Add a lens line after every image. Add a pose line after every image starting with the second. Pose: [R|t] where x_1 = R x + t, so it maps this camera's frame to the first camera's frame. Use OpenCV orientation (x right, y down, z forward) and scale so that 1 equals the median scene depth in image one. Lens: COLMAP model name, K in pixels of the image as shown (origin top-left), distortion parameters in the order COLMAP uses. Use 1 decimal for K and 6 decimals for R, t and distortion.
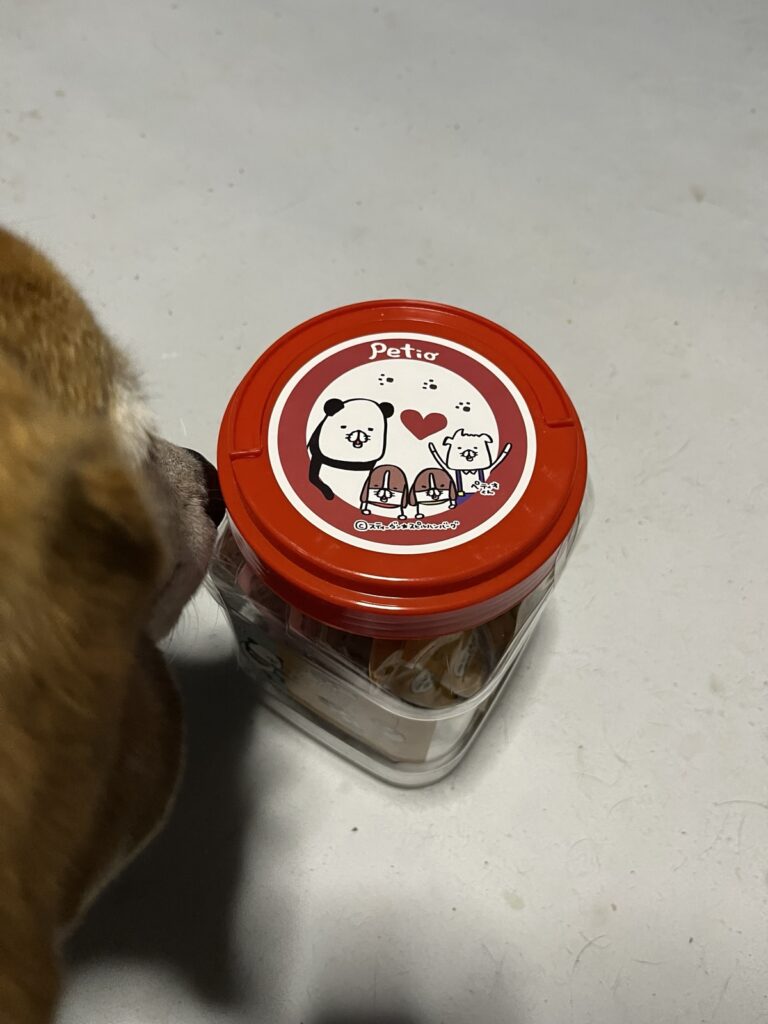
lens RADIAL K [[773.9, 0, 380.1], [0, 773.9, 509.3], [0, 0, 1]] dist [-0.006802, -0.003319]
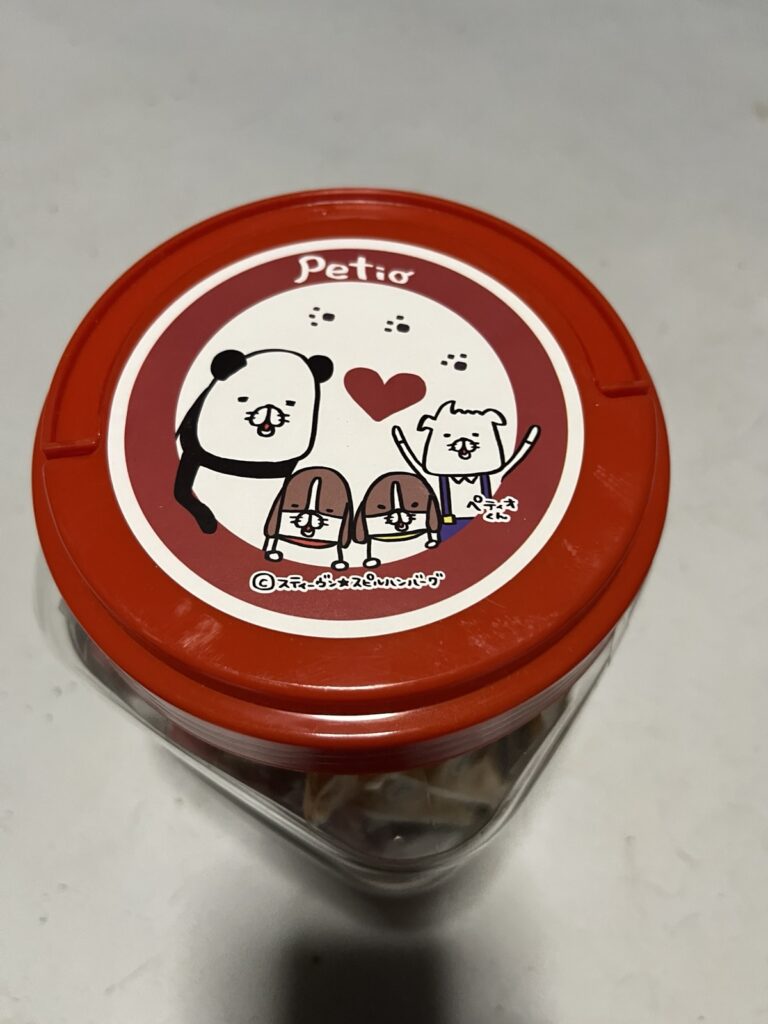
lens RADIAL K [[773.9, 0, 388.1], [0, 773.9, 515.8], [0, 0, 1]] dist [-0.006802, -0.003319]
pose [[0.999923, -0.007937, -0.009525, 0.065422], [0.008347, 0.999007, 0.043772, -0.046137], [0.009168, -0.043849, 0.998996, 0.440884]]
